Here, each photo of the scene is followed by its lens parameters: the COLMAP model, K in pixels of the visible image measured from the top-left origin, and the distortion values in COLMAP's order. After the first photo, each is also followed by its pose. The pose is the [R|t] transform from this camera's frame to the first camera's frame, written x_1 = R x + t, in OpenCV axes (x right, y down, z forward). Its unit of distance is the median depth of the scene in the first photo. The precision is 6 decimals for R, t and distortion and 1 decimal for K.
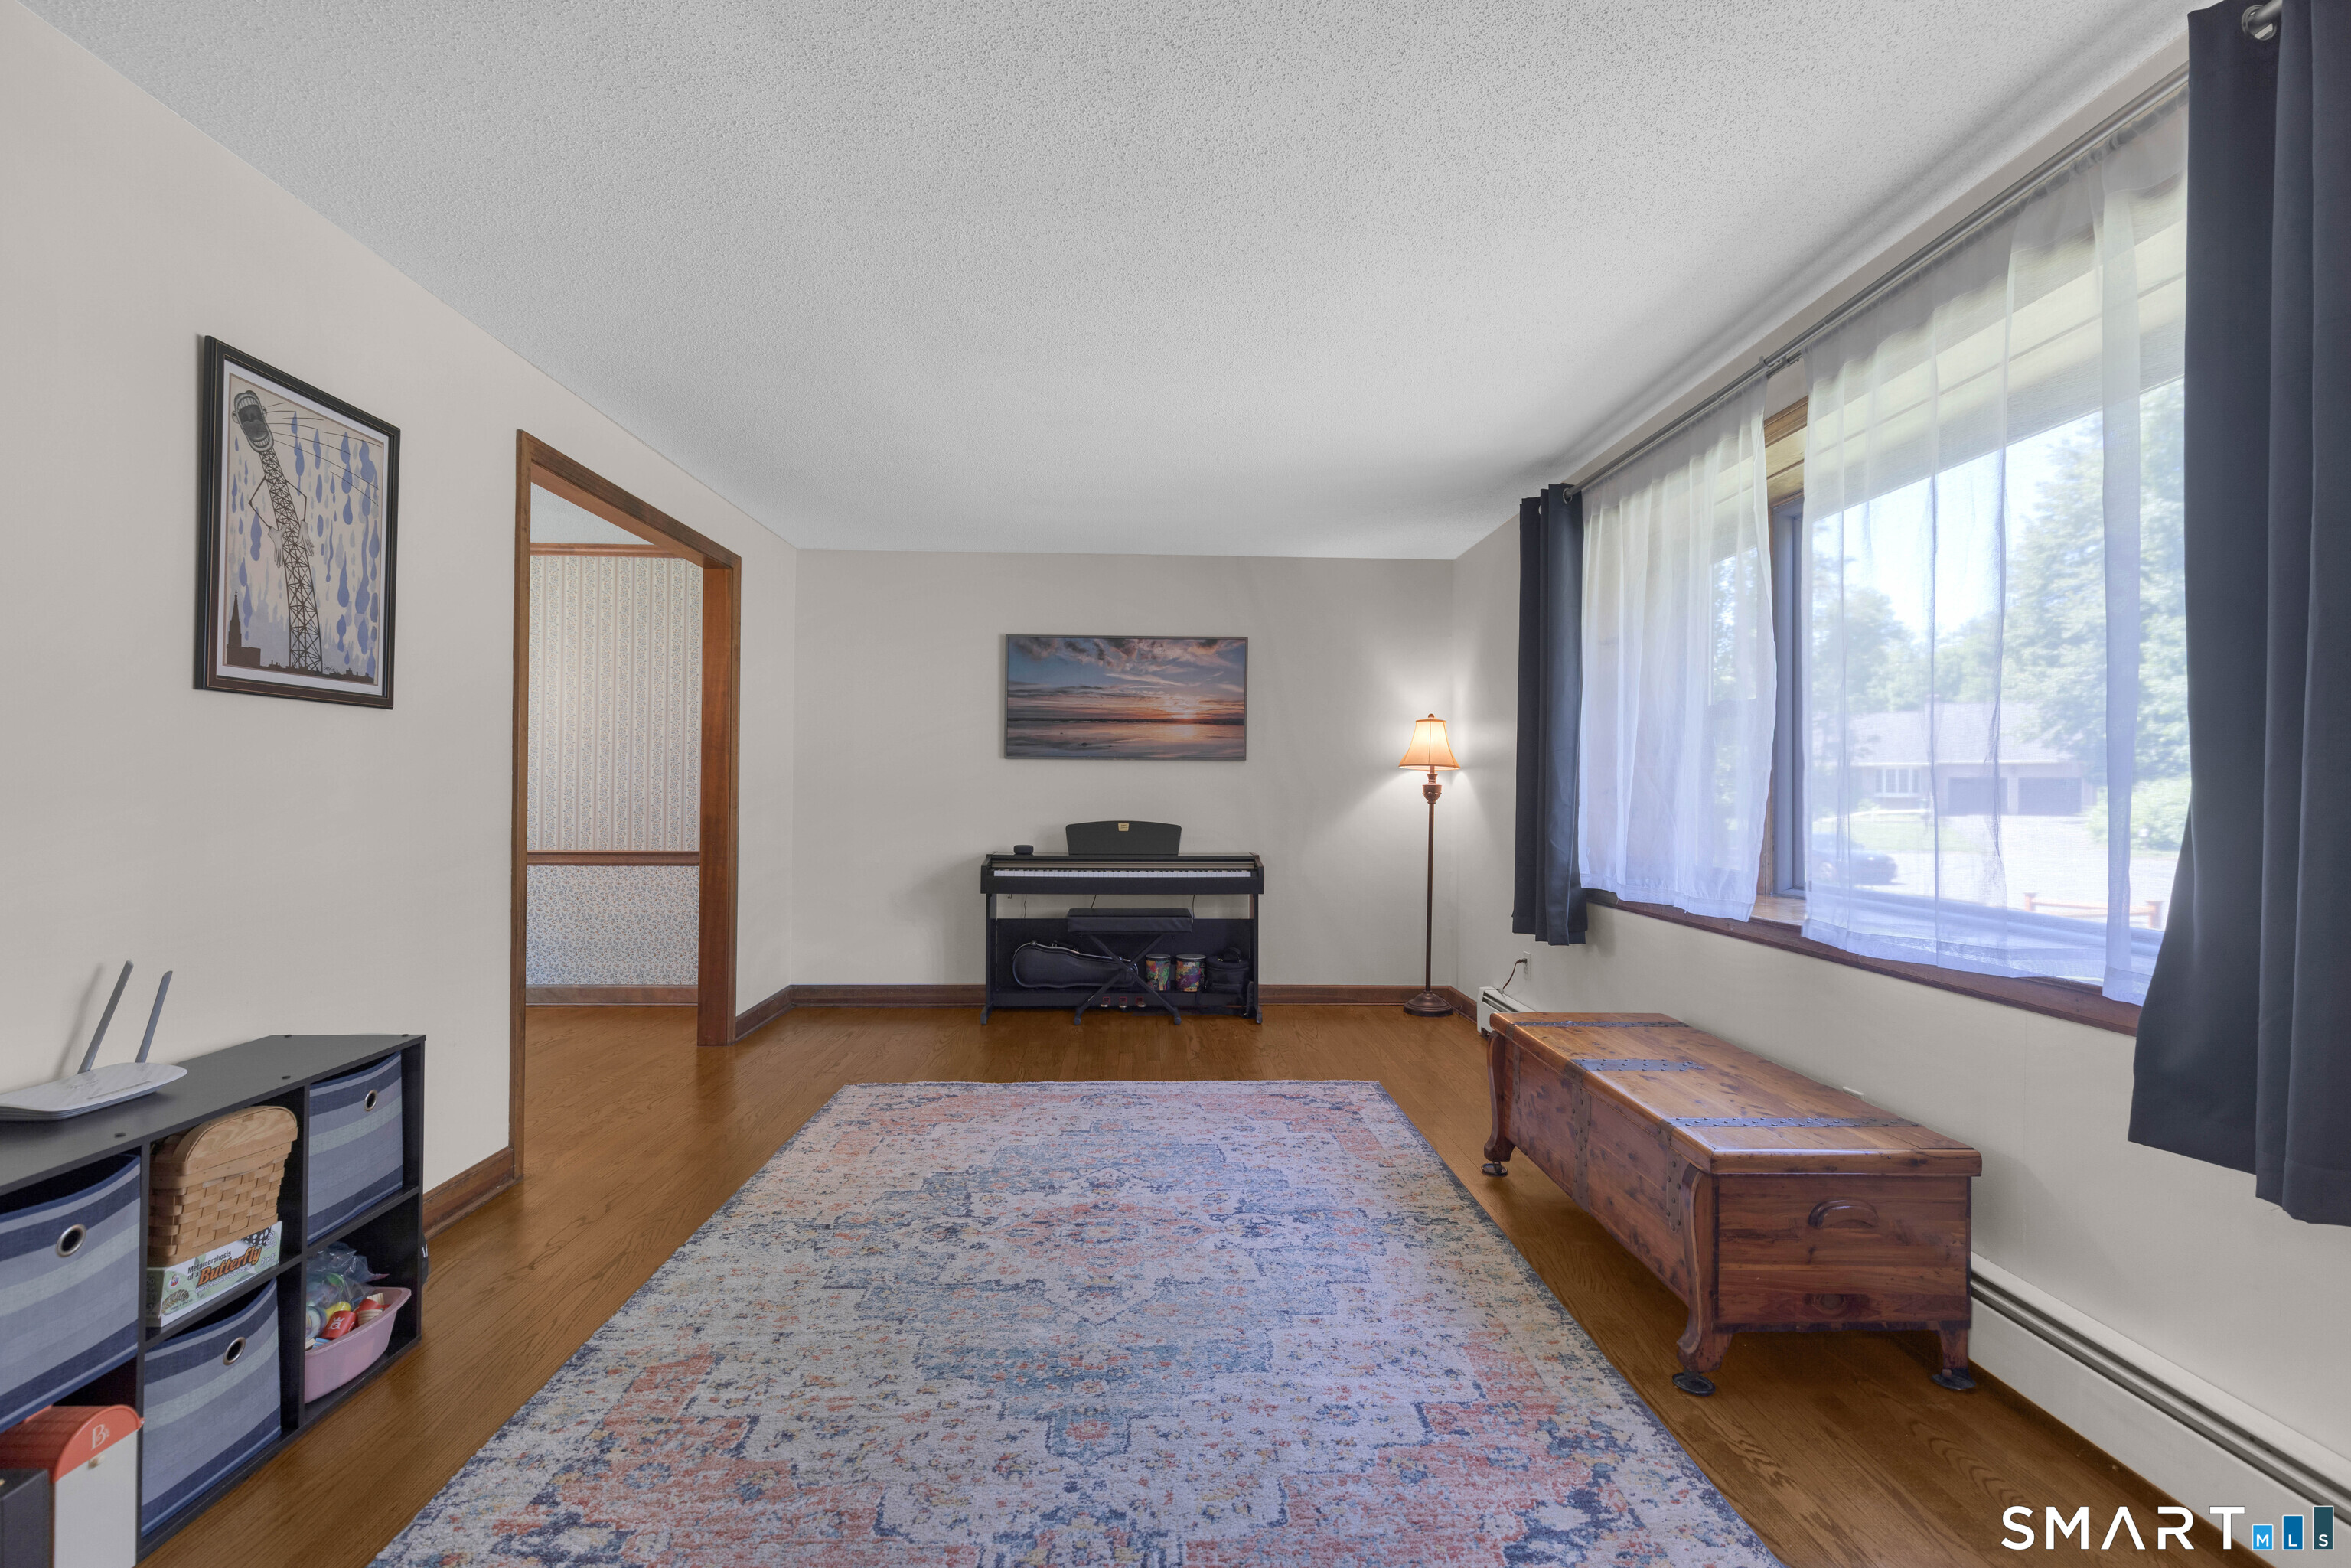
lens RADIAL K [[1056.2, 0, 1171.7], [0, 1056.2, 783.9], [0, 0, 1]] dist [-0.002323, -0.000058]
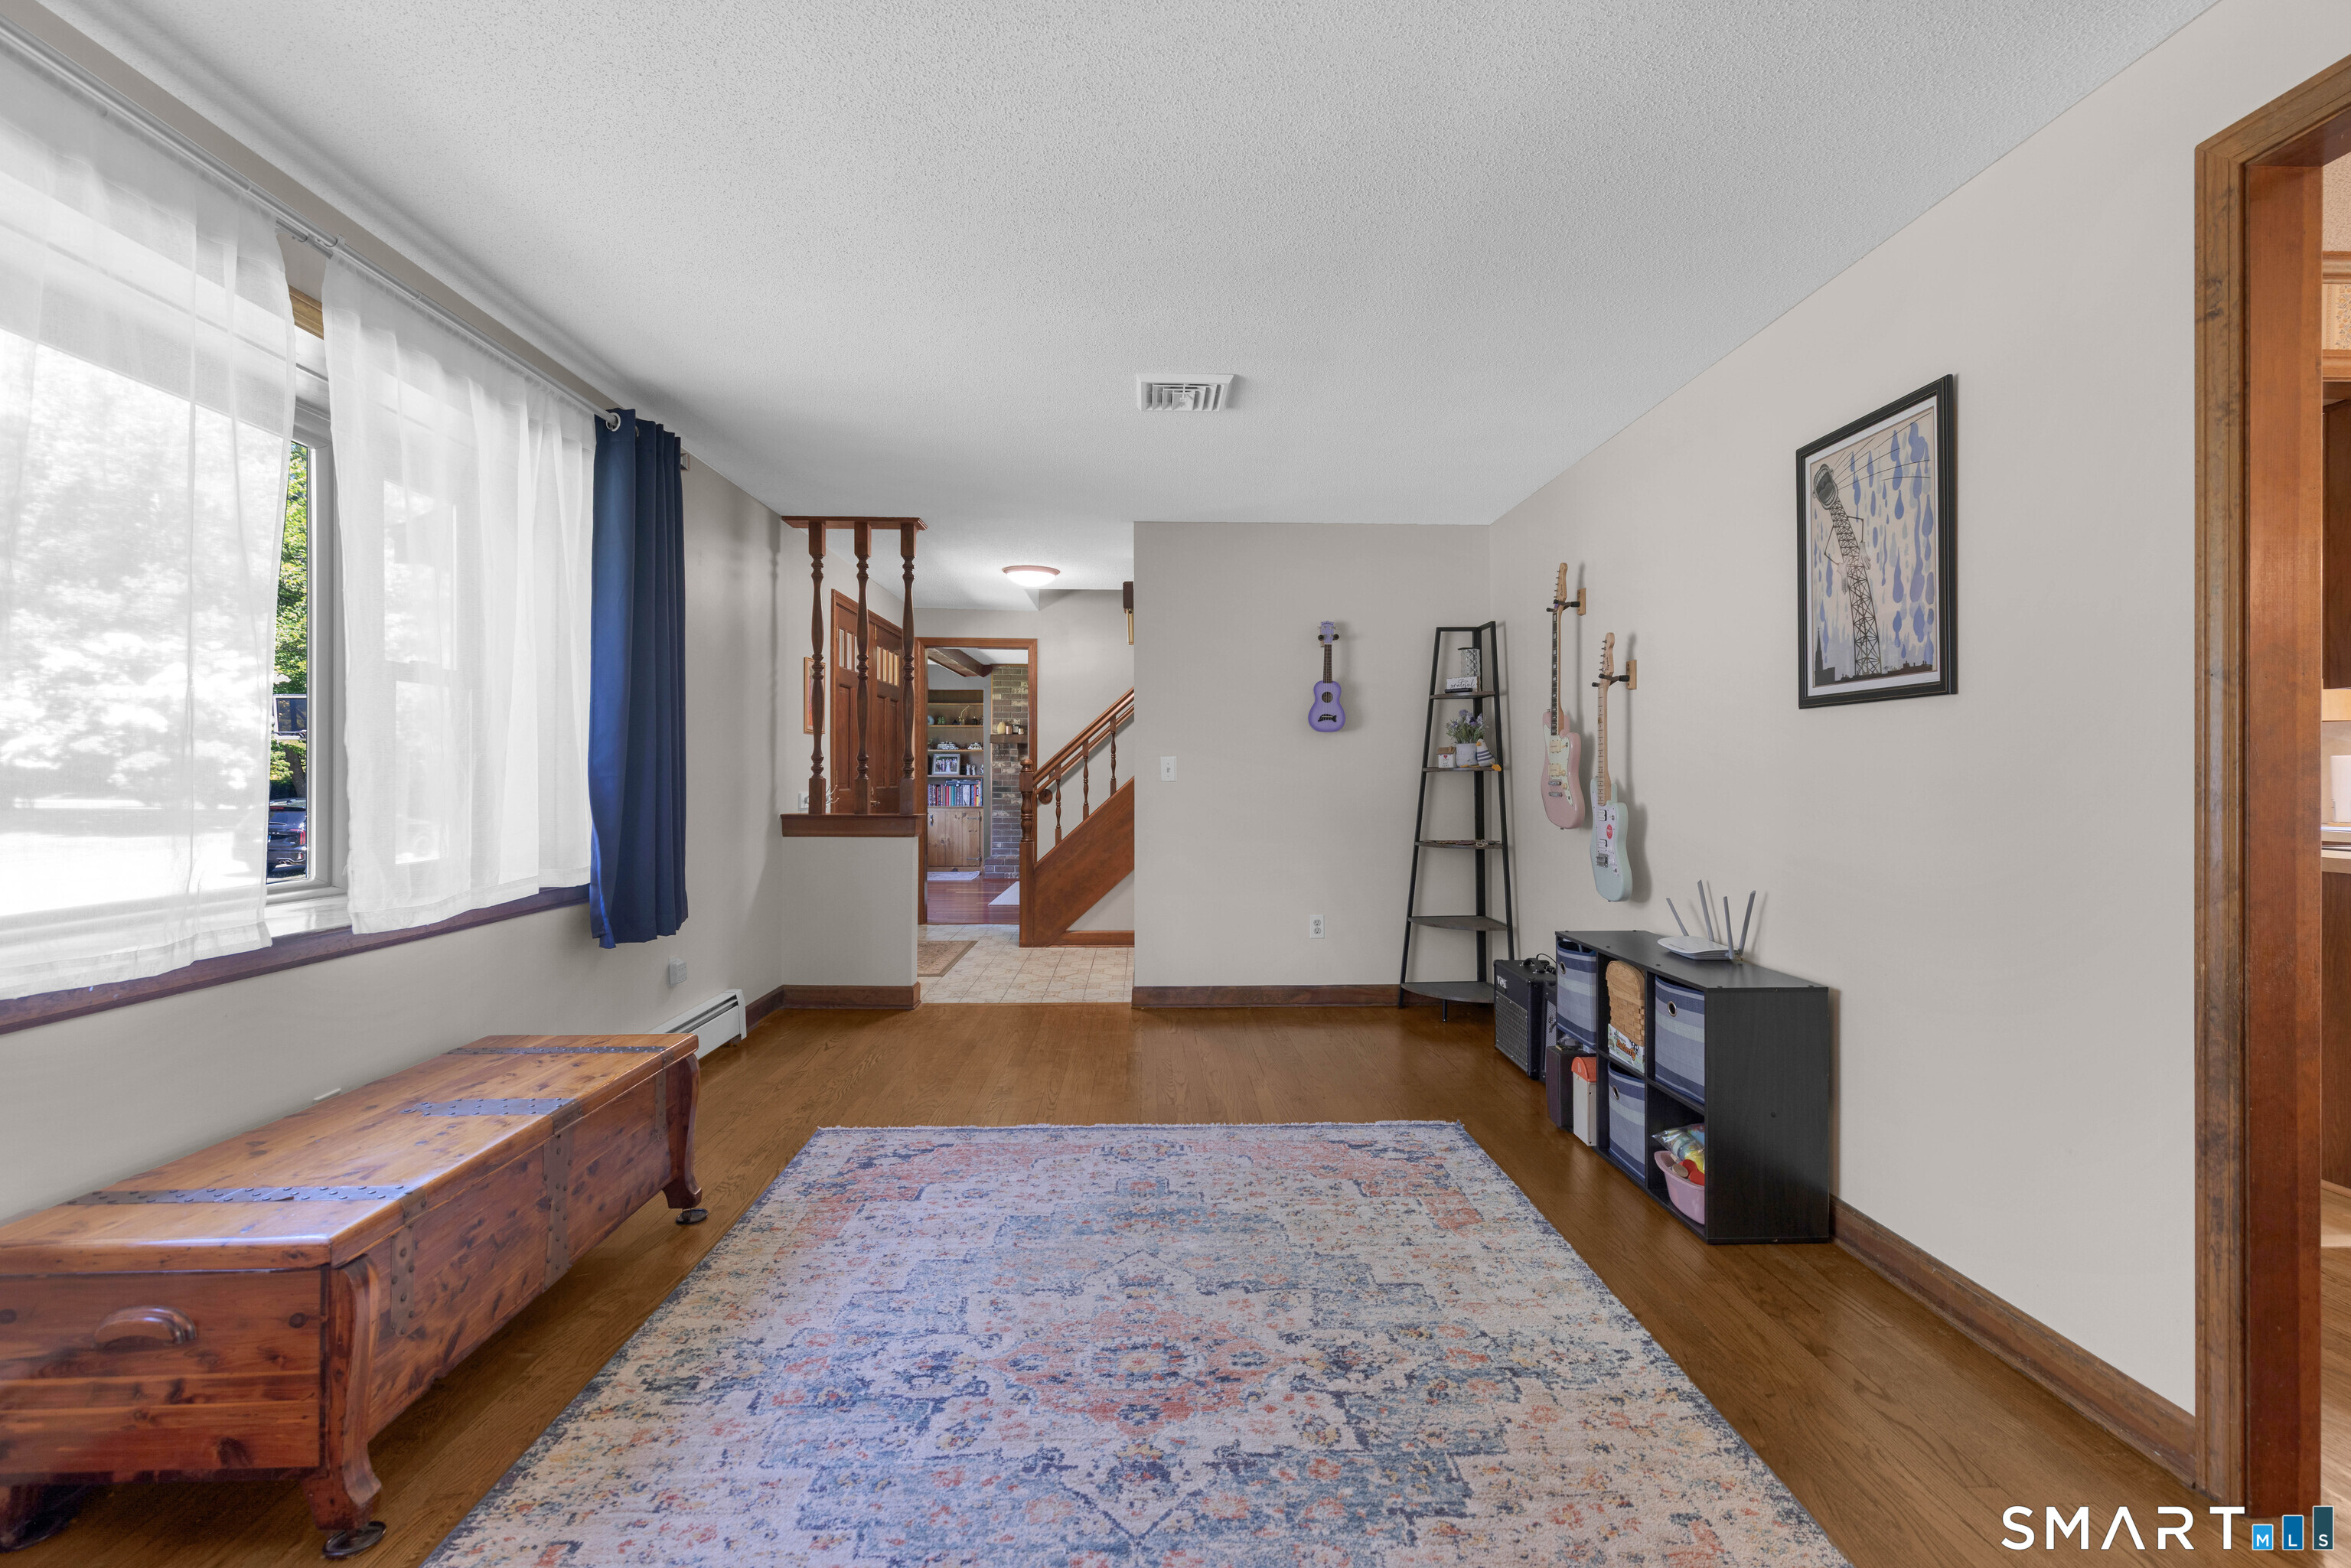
lens RADIAL K [[1056.2, 0, 1181.5], [0, 1056.2, 777.4], [0, 0, 1]] dist [-0.002323, -0.000058]
pose [[-0.999941, -0.010242, 0.003740, -0.106274], [-0.010244, 0.999947, -0.000440, 0.006519], [-0.003736, -0.000479, -0.999993, 2.008138]]
